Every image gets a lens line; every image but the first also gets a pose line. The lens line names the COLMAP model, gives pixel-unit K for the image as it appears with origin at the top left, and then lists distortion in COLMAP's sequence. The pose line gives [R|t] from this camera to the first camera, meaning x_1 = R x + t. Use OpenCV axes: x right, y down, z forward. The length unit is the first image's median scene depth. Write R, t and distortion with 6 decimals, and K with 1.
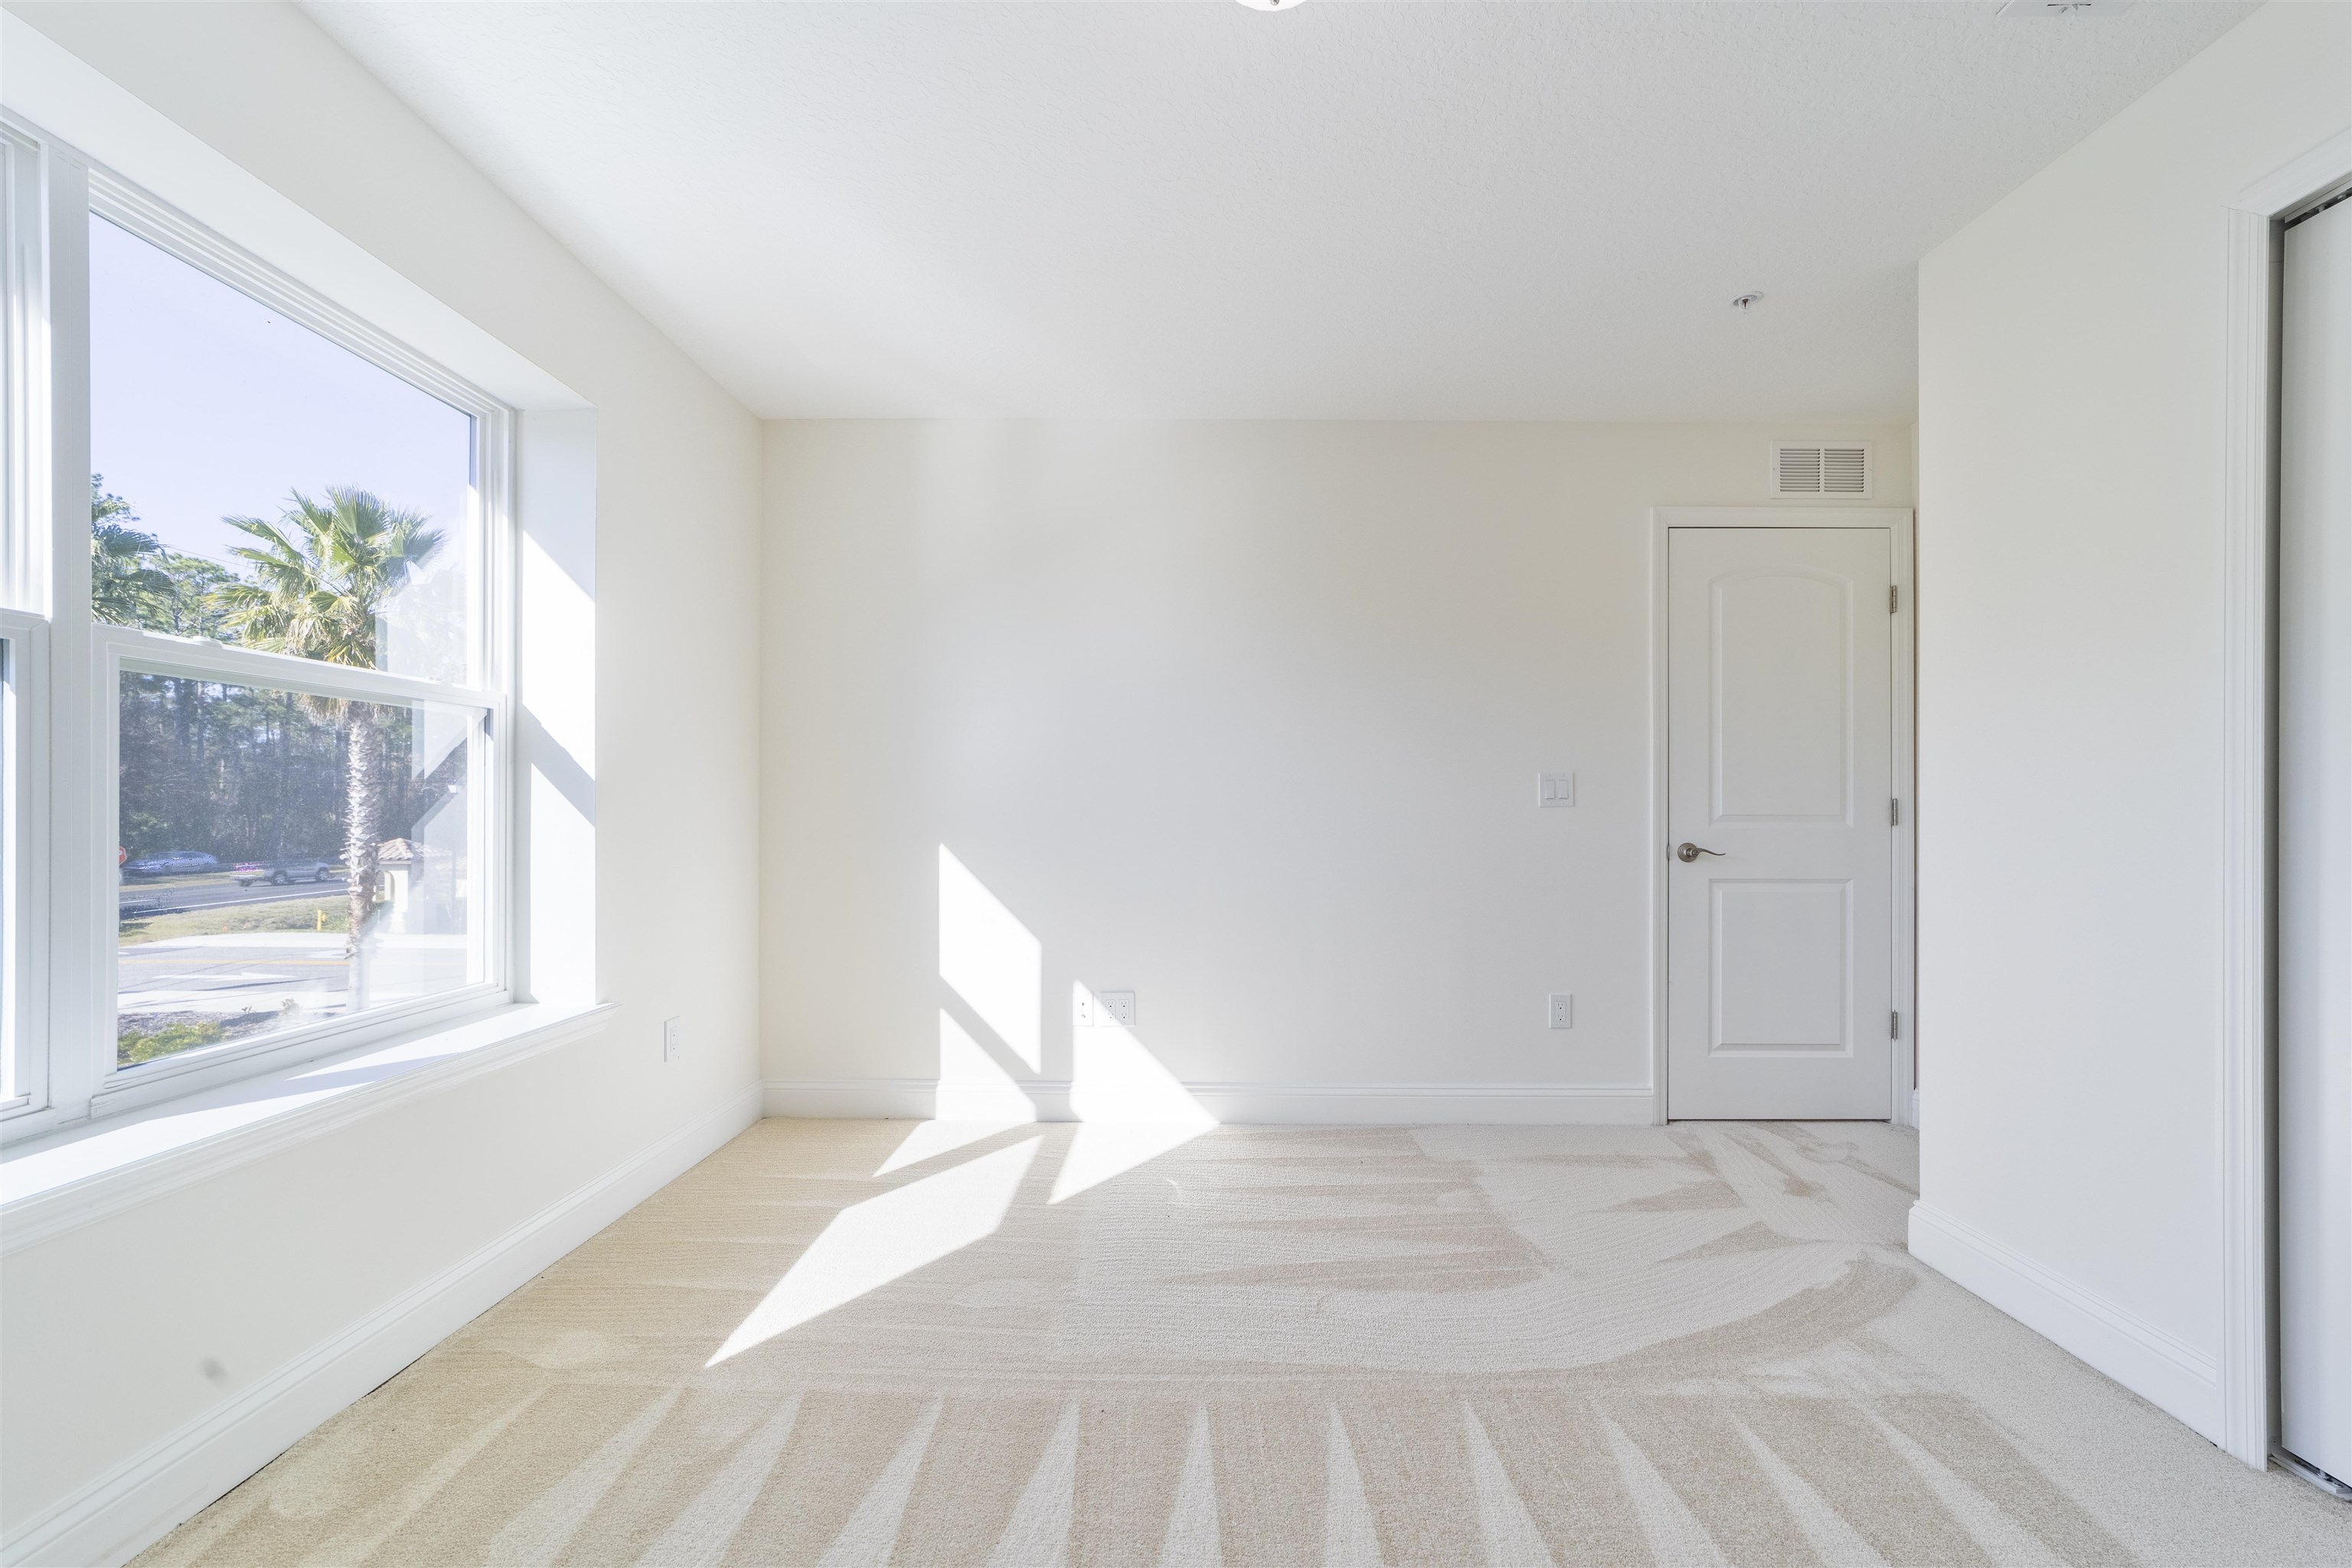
lens RADIAL K [[912.8, 0, 1182.9], [0, 912.8, 796.8], [0, 0, 1]] dist [-0.000009, 0.000379]
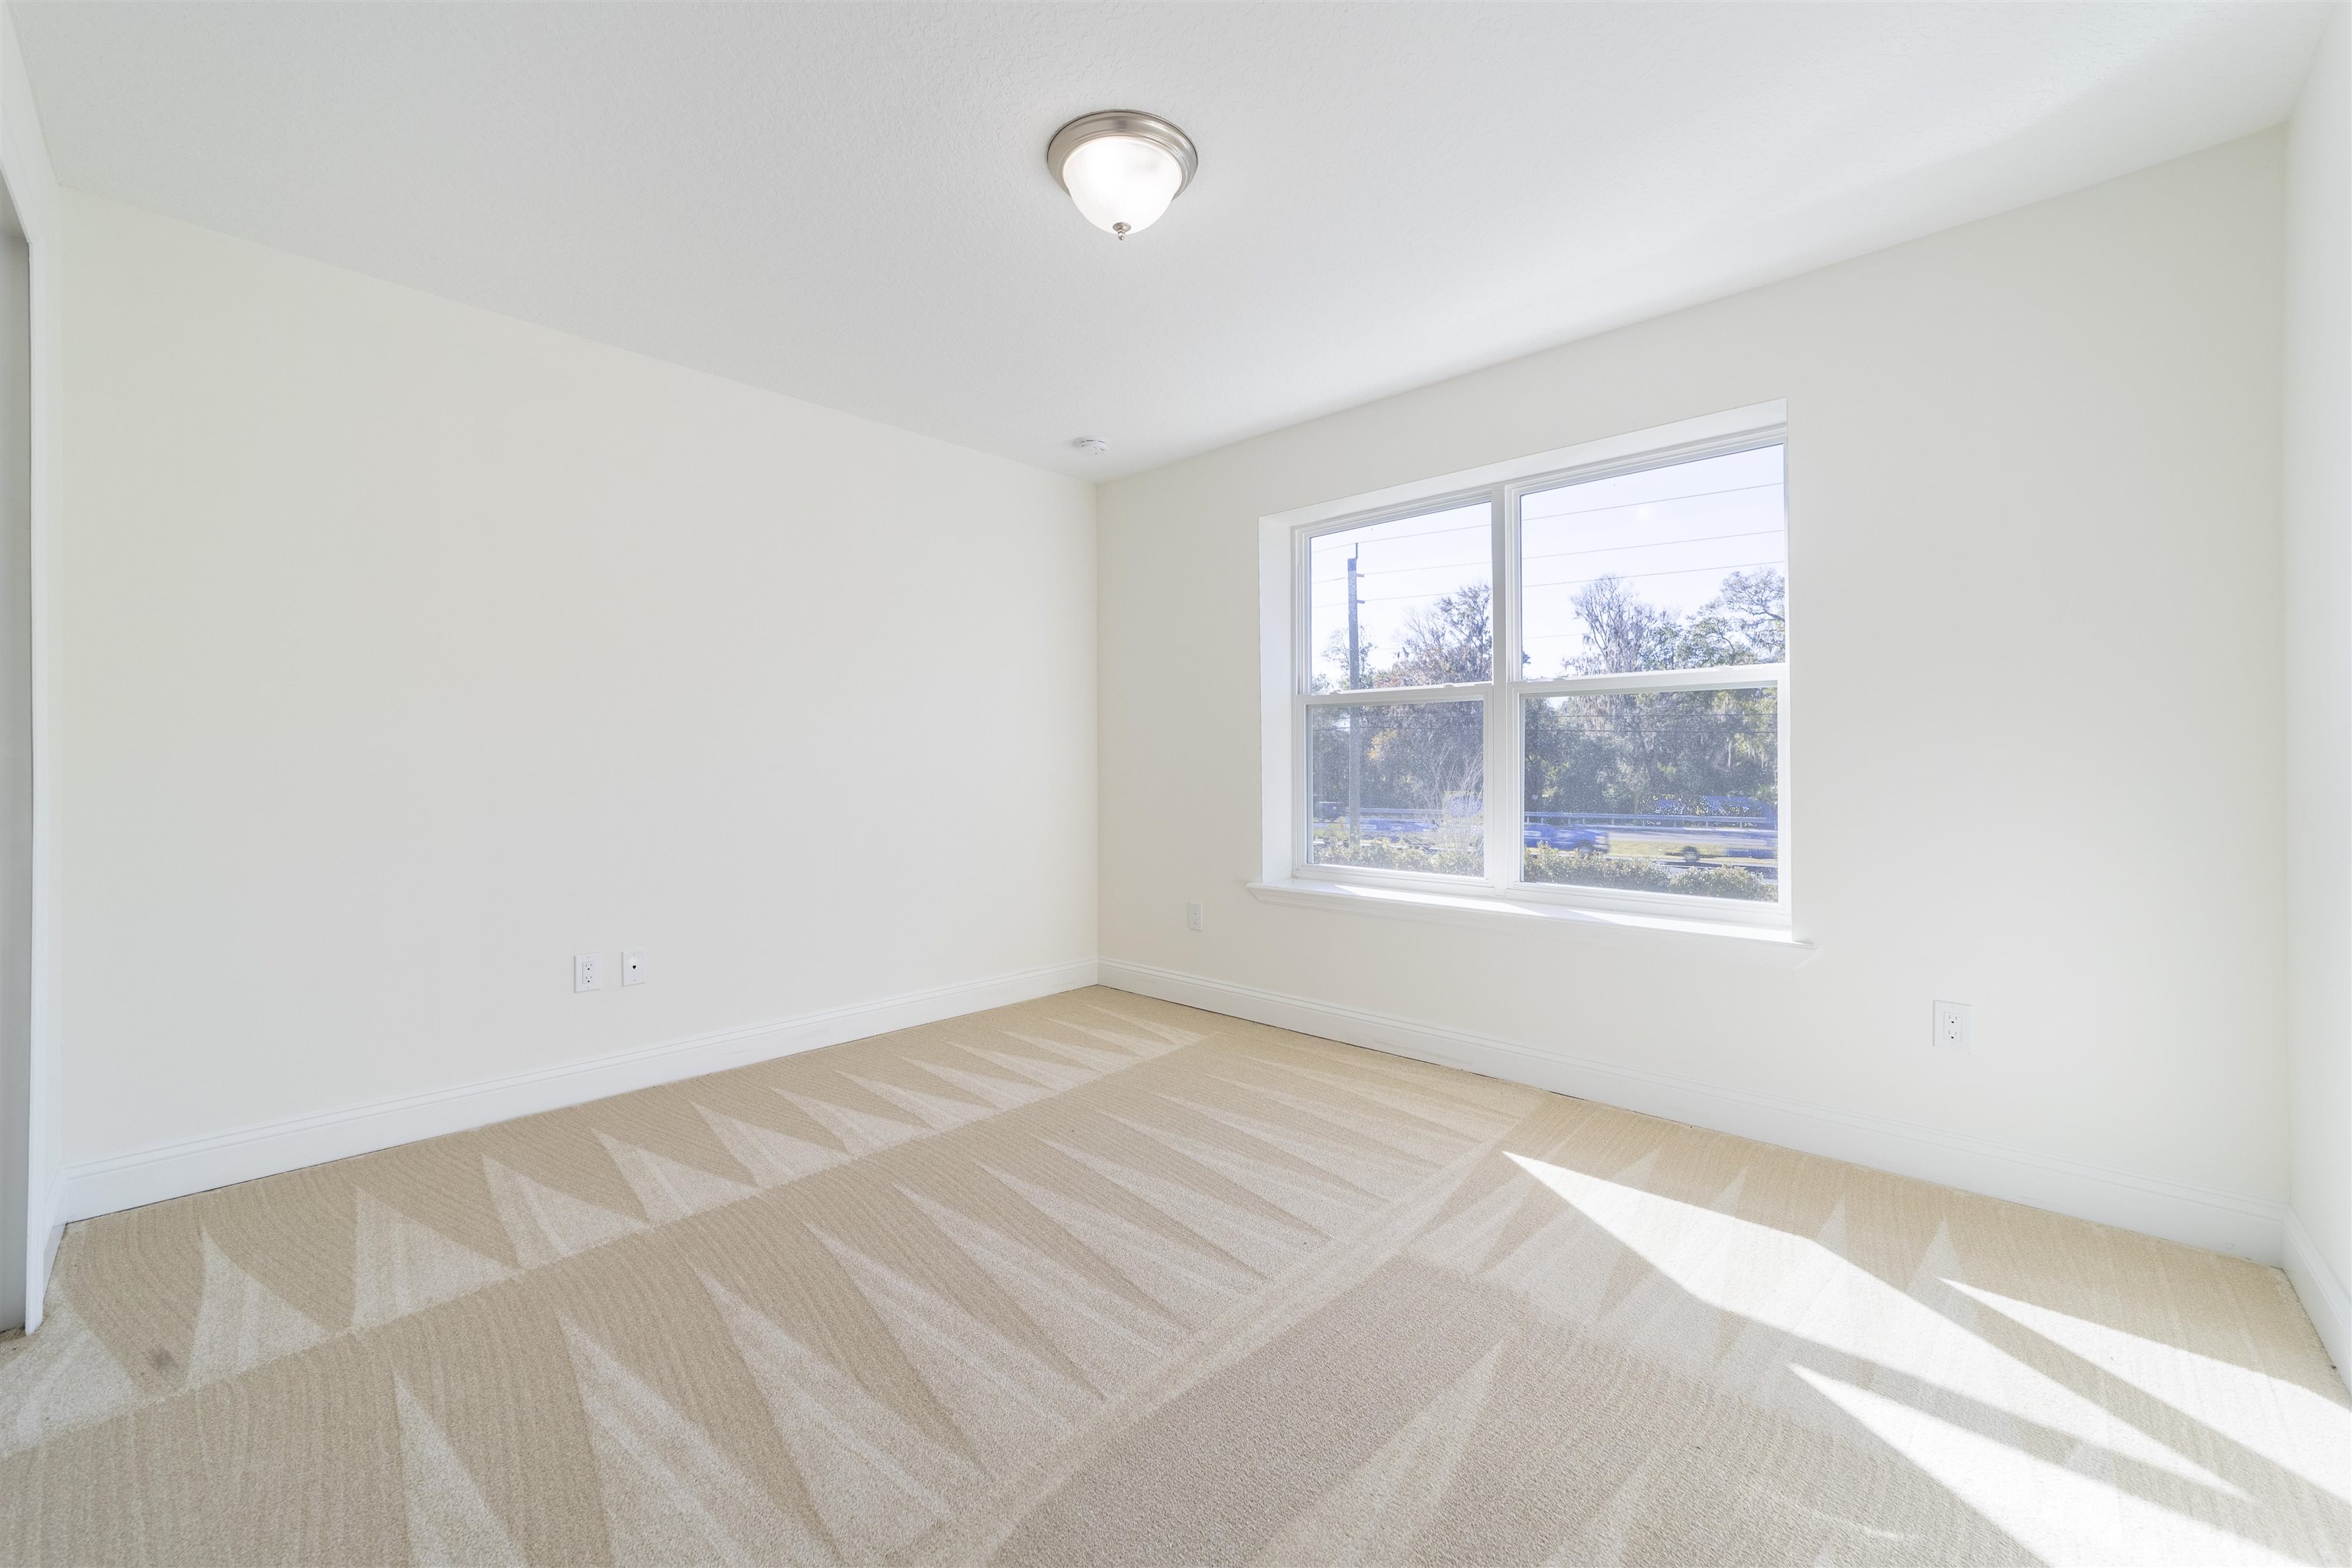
lens RADIAL K [[912.8, 0, 1169.2], [0, 912.8, 775.2], [0, 0, 1]] dist [-0.000009, 0.000379]
pose [[-0.681447, -0.015849, -0.731696, 0.627333], [-0.001601, 0.999795, -0.020164, 0.049749], [0.731866, -0.012569, -0.681333, 1.135722]]
